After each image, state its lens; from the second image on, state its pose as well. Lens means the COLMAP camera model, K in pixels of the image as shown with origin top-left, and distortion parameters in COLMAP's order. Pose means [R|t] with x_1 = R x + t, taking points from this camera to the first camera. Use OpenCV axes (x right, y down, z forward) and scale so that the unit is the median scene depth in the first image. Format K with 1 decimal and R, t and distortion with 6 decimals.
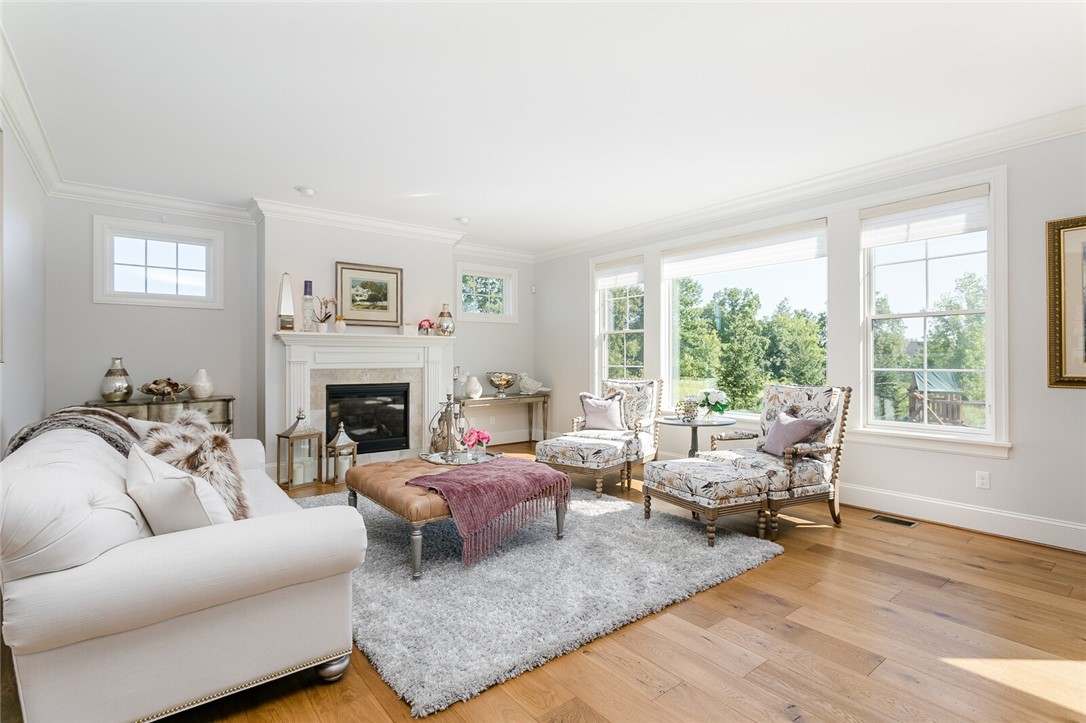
lens RADIAL K [[521.3, 0, 543.0], [0, 521.3, 361.5], [0, 0, 1]] dist [-0.001075, -0.000017]
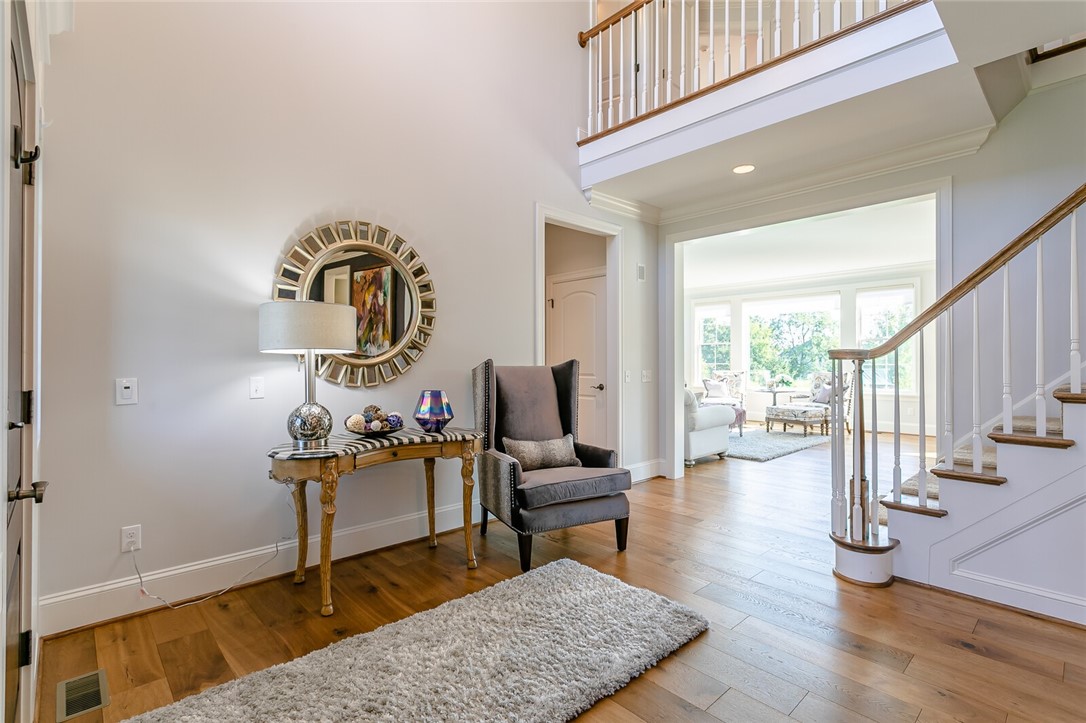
lens RADIAL K [[511.1, 0, 540.0], [0, 511.1, 358.1], [0, 0, 1]] dist [0.002229, 0.000617]
pose [[0.996700, 0.003758, 0.081092, -0.785173], [-0.003308, 0.999978, -0.005675, 0.003951], [-0.081111, 0.005388, 0.996690, -0.903383]]
